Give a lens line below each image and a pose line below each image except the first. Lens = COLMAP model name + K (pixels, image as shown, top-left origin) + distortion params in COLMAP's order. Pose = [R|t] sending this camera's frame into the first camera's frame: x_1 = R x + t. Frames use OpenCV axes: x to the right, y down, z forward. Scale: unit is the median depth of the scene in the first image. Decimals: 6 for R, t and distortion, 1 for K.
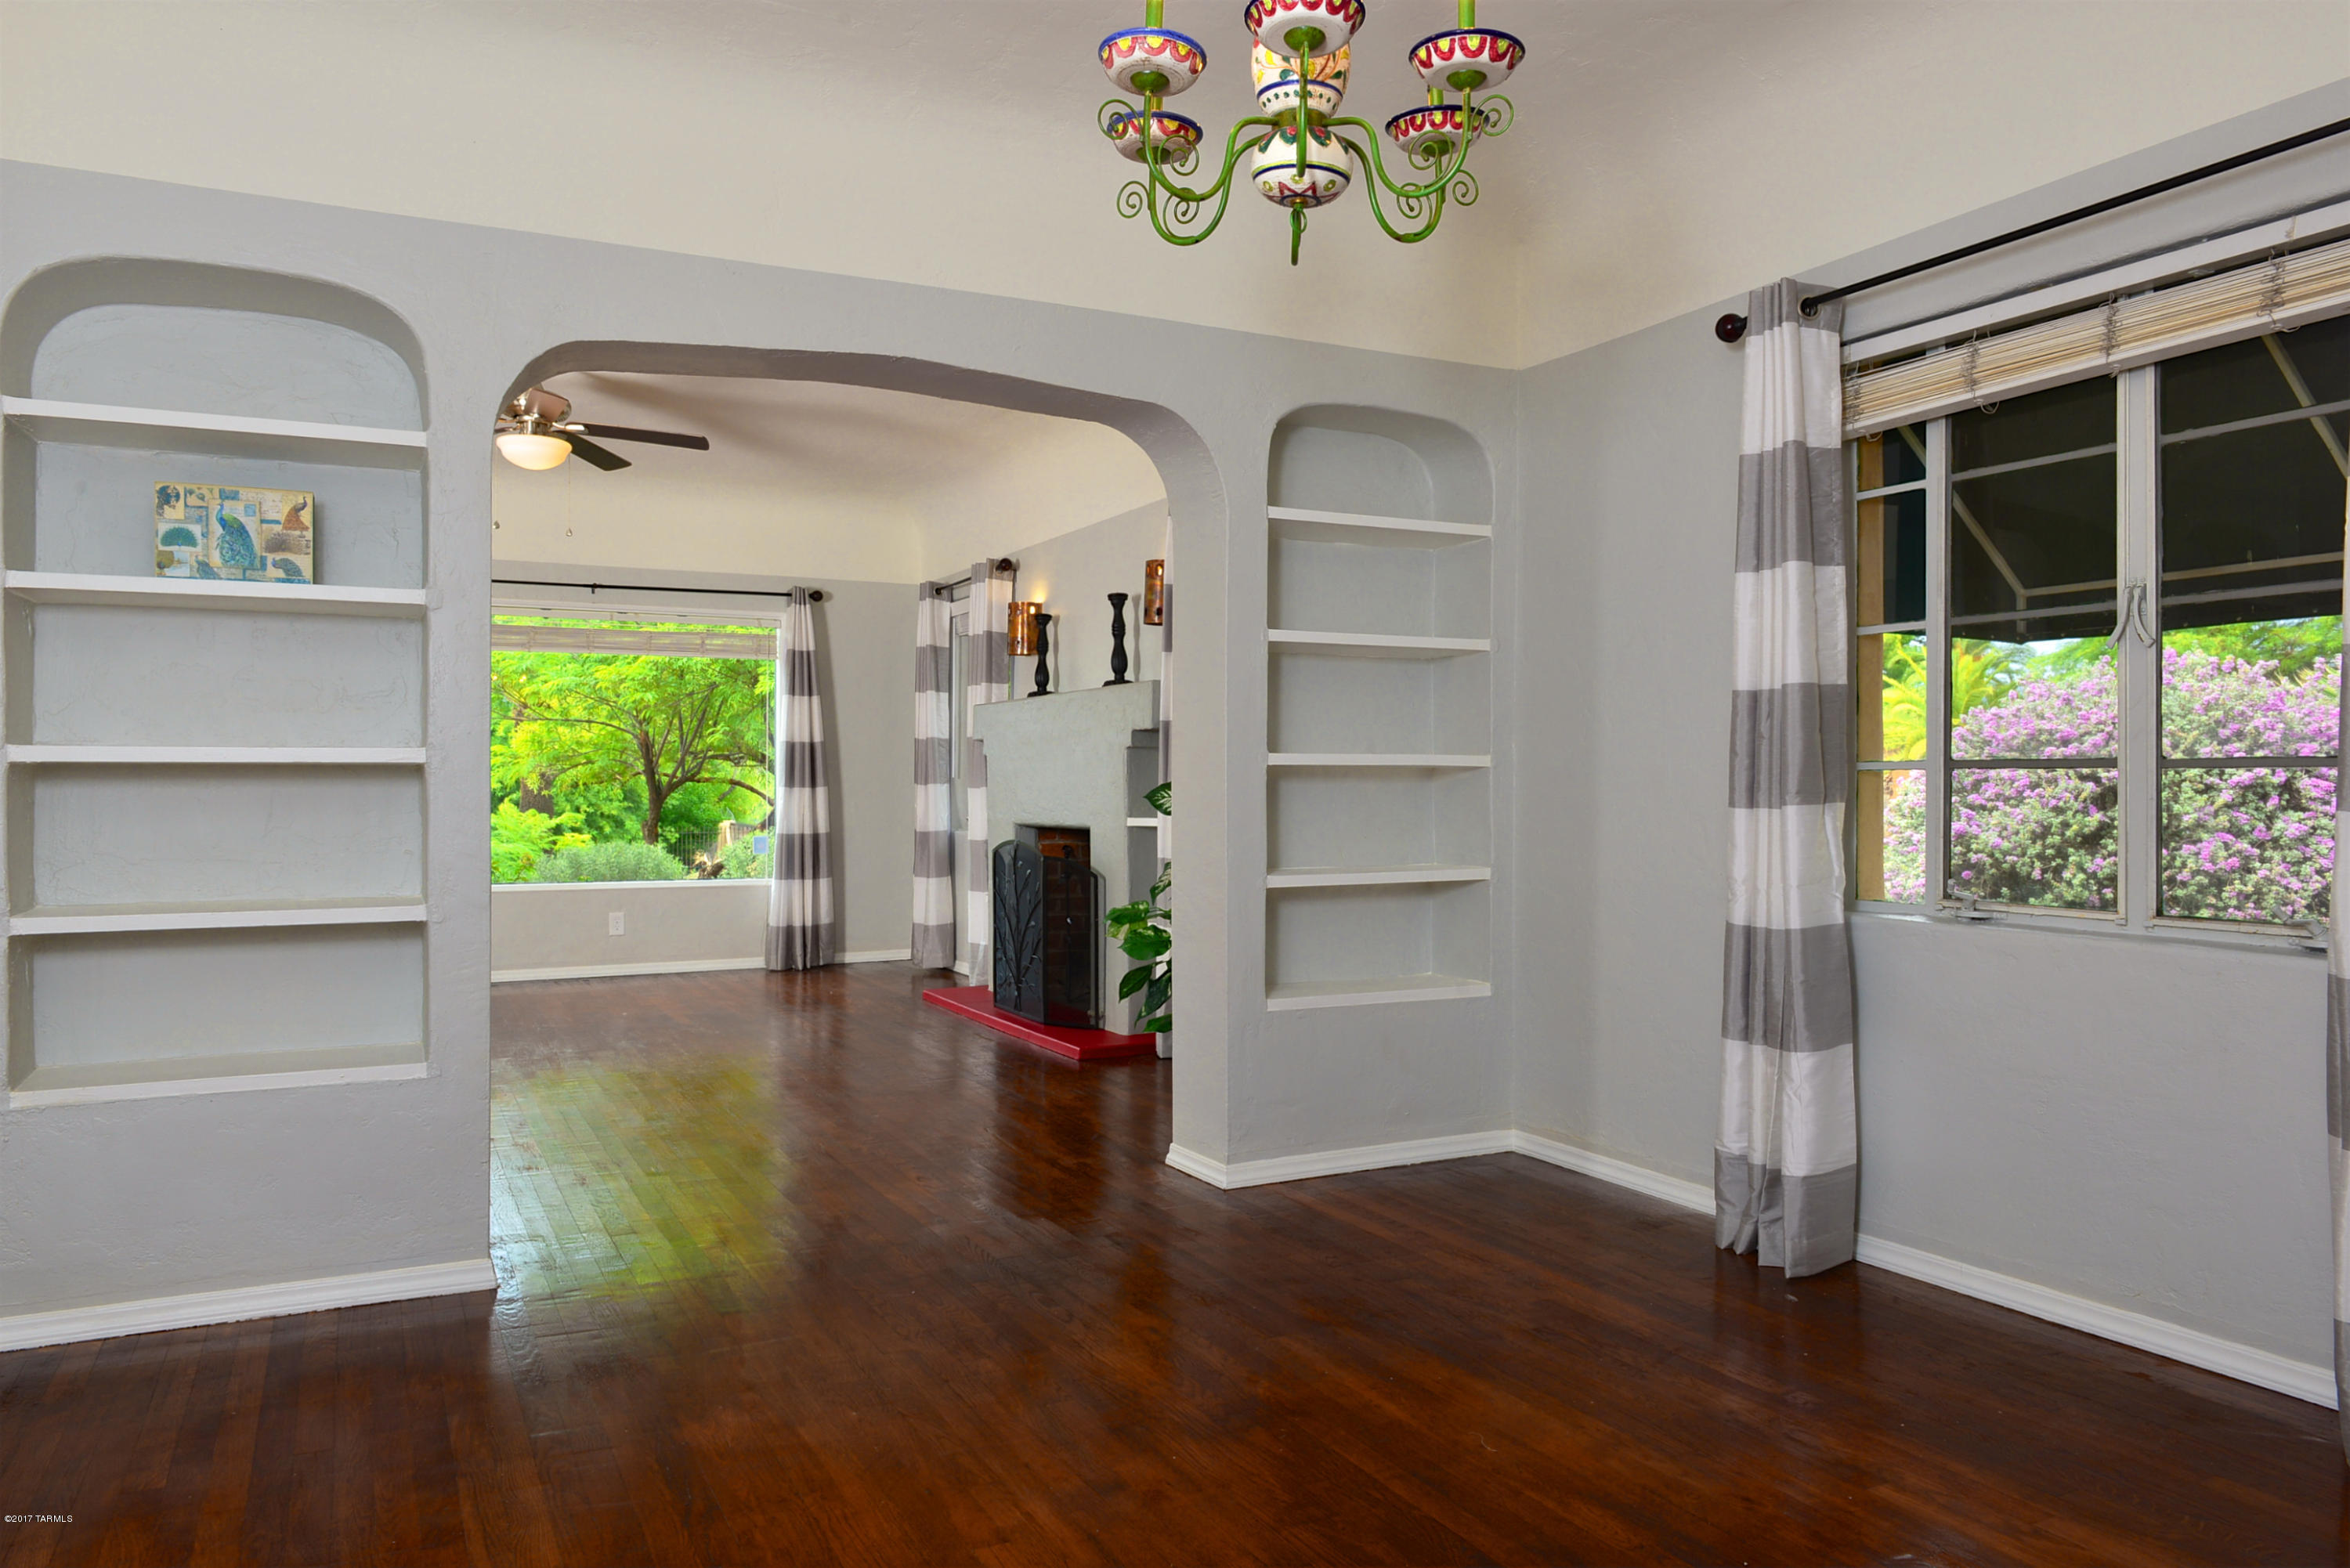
lens RADIAL K [[1618.3, 0, 1175.0], [0, 1618.3, 784.0], [0, 0, 1]] dist [-0.008815, -0.003768]
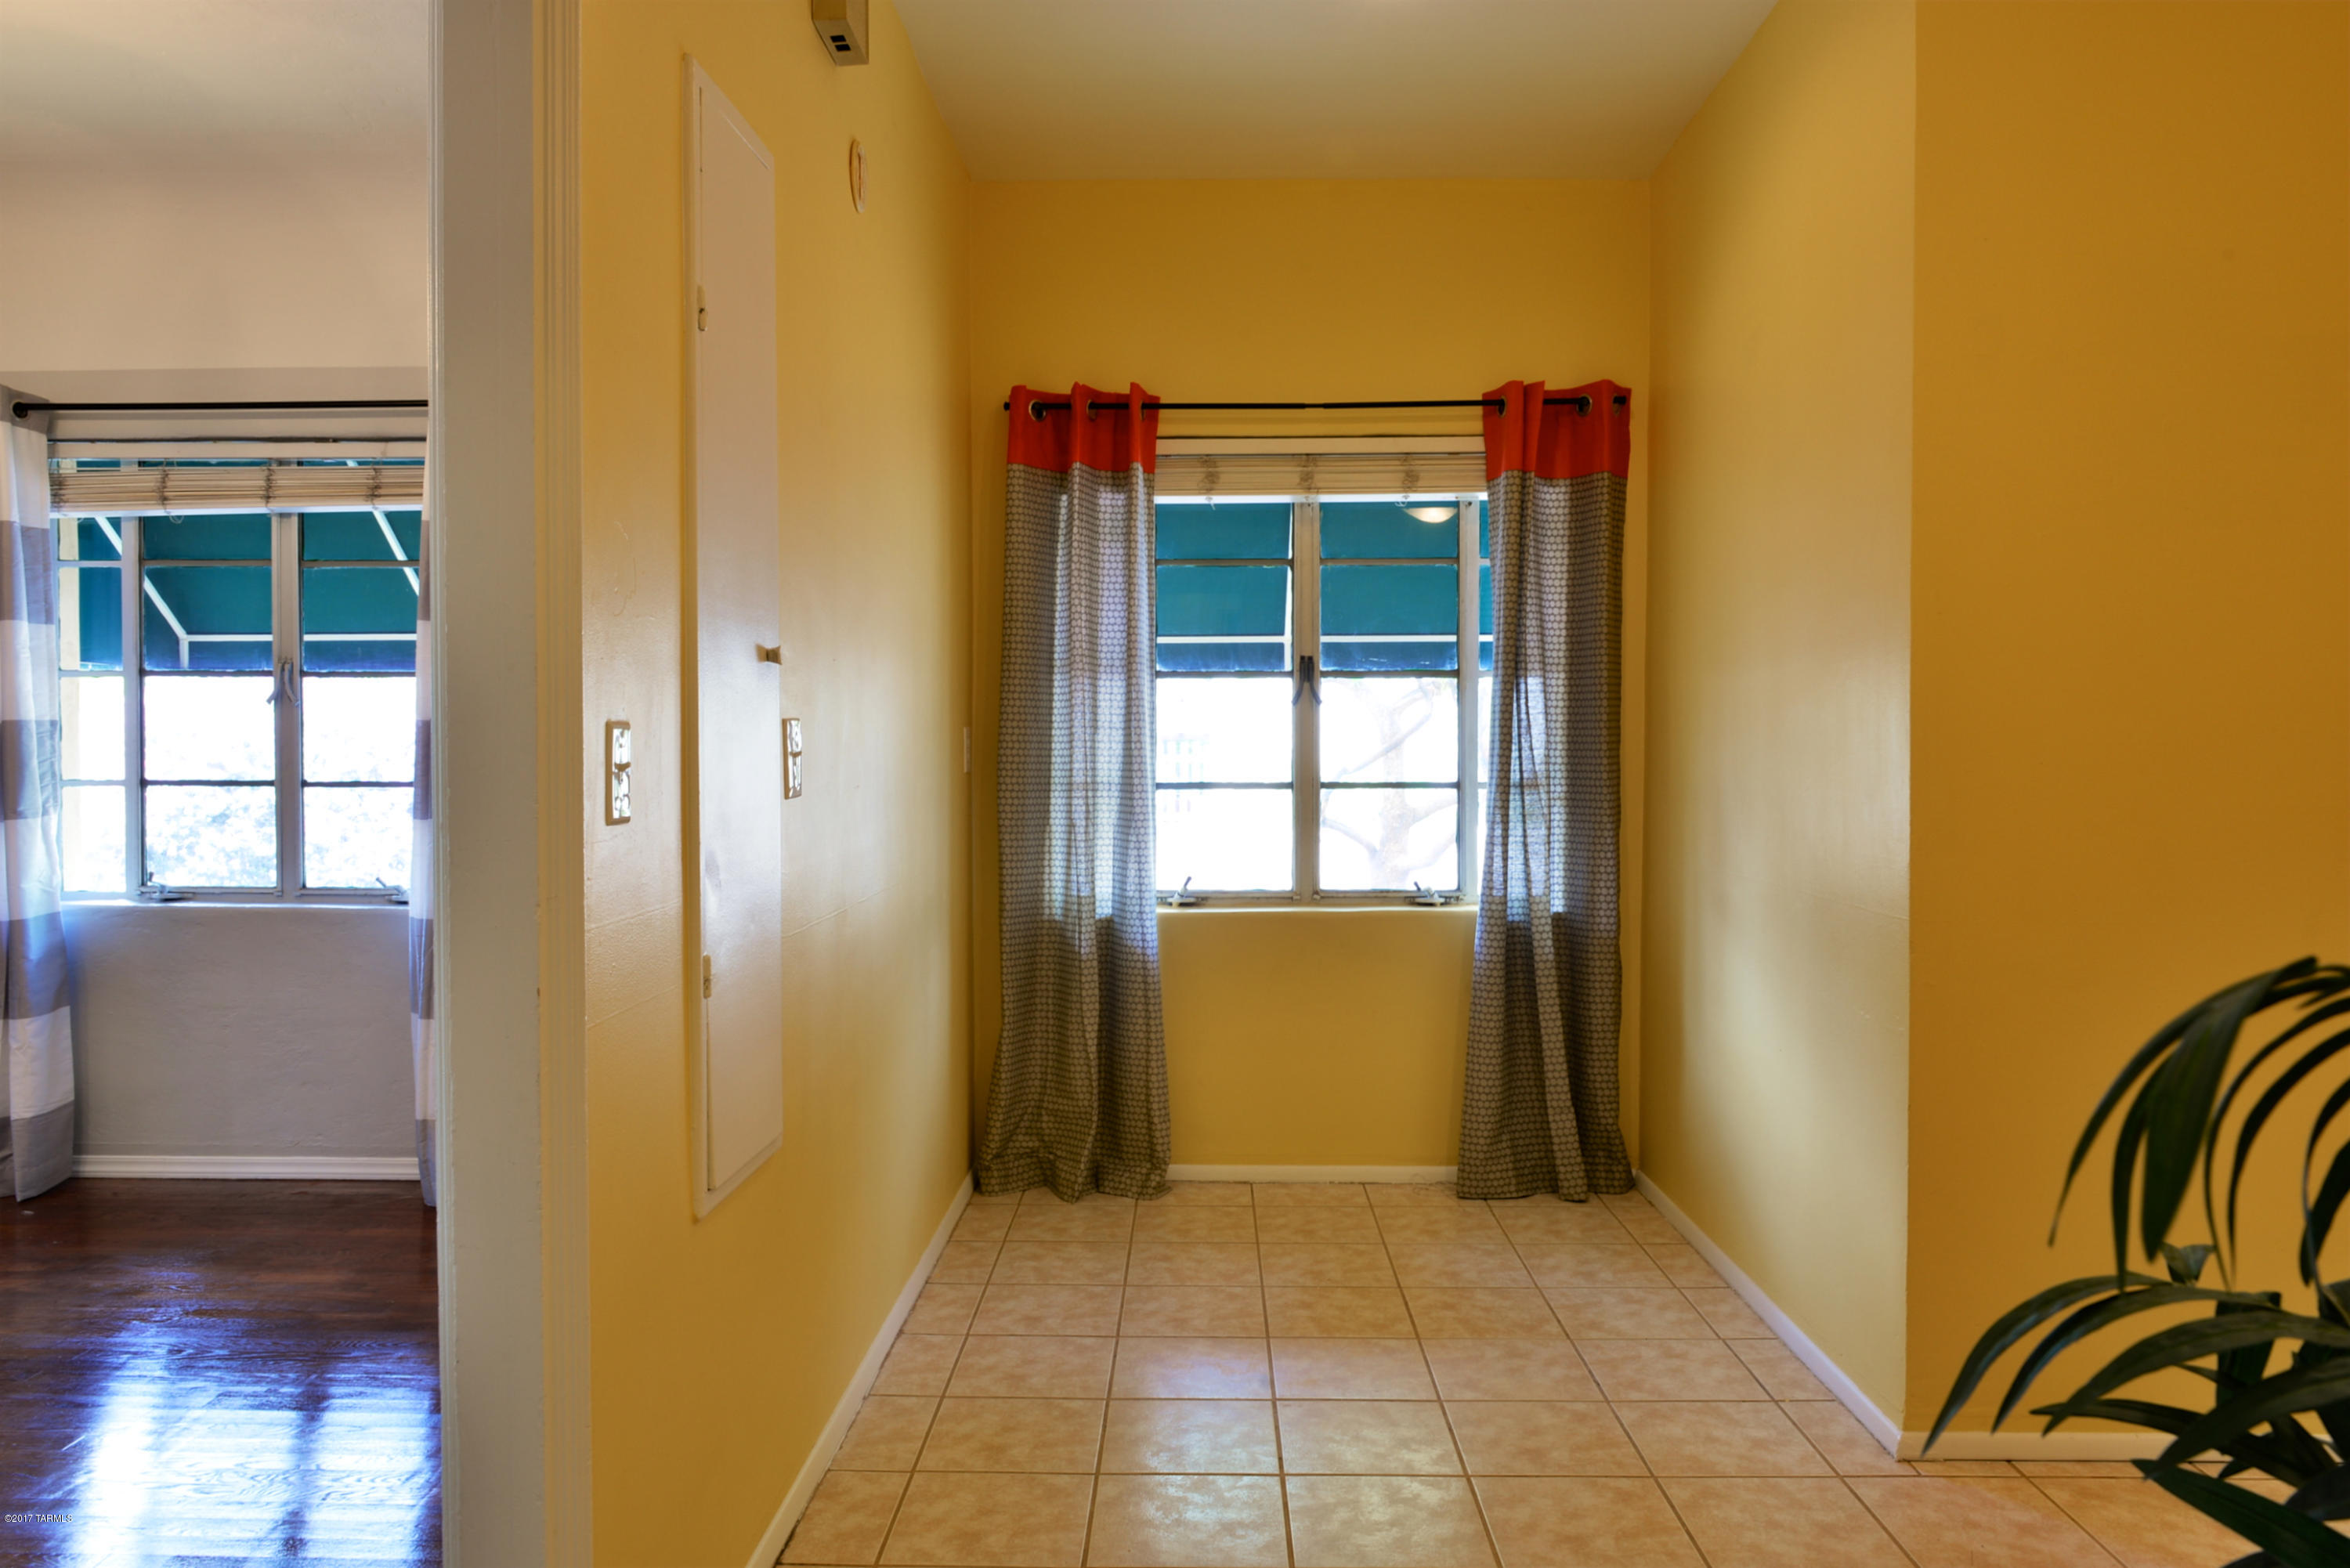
lens RADIAL K [[1596.4, 0, 1175.0], [0, 1596.4, 784.0], [0, 0, 1]] dist [-0.010597, -0.000351]
pose [[0.474194, -0.019959, 0.880194, -0.258510], [-0.002518, 0.999708, 0.024025, -0.044491], [-0.880417, -0.013609, 0.474005, -0.345967]]
